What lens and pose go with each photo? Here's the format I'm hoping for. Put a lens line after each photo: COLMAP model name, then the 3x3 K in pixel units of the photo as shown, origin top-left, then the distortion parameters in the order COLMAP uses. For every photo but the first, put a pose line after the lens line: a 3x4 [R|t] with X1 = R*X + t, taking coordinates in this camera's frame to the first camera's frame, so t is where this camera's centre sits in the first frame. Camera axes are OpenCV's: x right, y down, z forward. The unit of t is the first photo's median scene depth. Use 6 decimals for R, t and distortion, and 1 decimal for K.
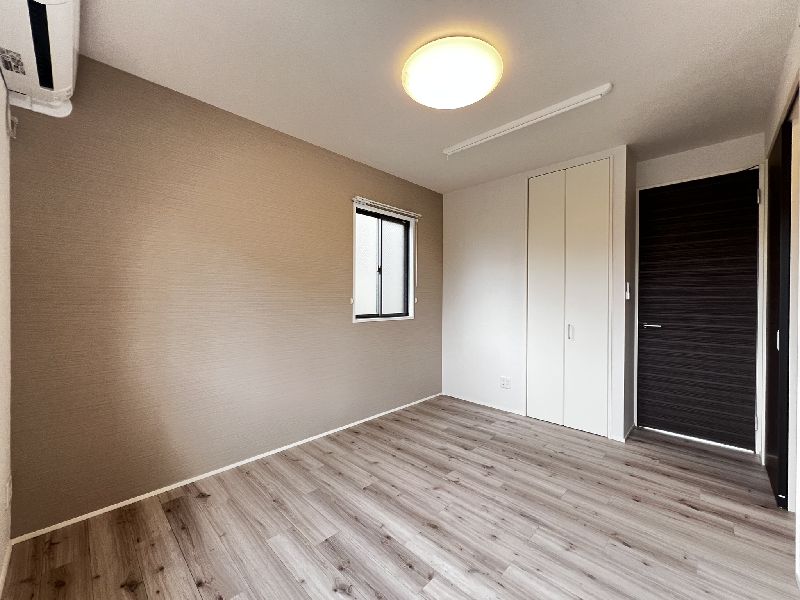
lens RADIAL K [[321.0, 0, 402.0], [0, 321.0, 299.6], [0, 0, 1]] dist [-0.003000, 0.000210]
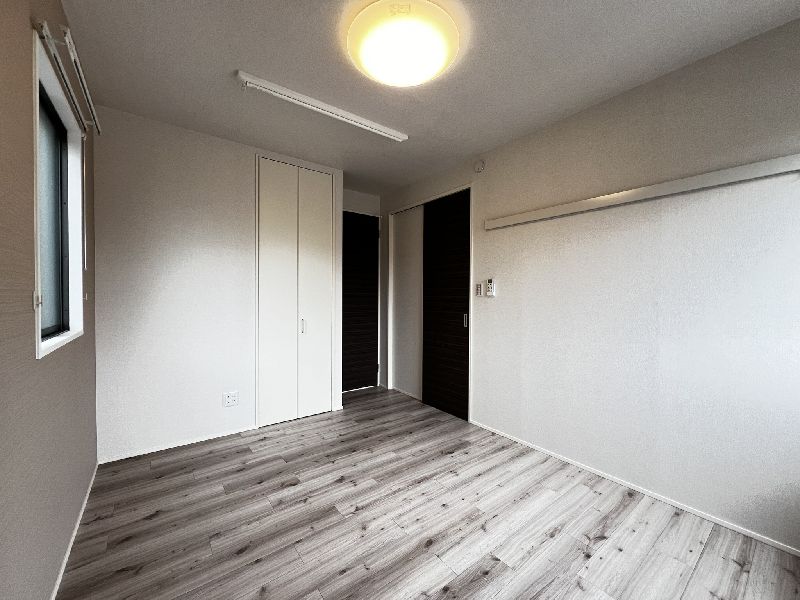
lens RADIAL K [[321.8, 0, 398.4], [0, 321.8, 298.8], [0, 0, 1]] dist [0.002077, -0.000178]
pose [[0.146890, -0.013237, 0.989064, -0.576373], [-0.004555, 0.999891, 0.014059, -0.004958], [-0.989142, -0.006571, 0.146814, 0.672023]]
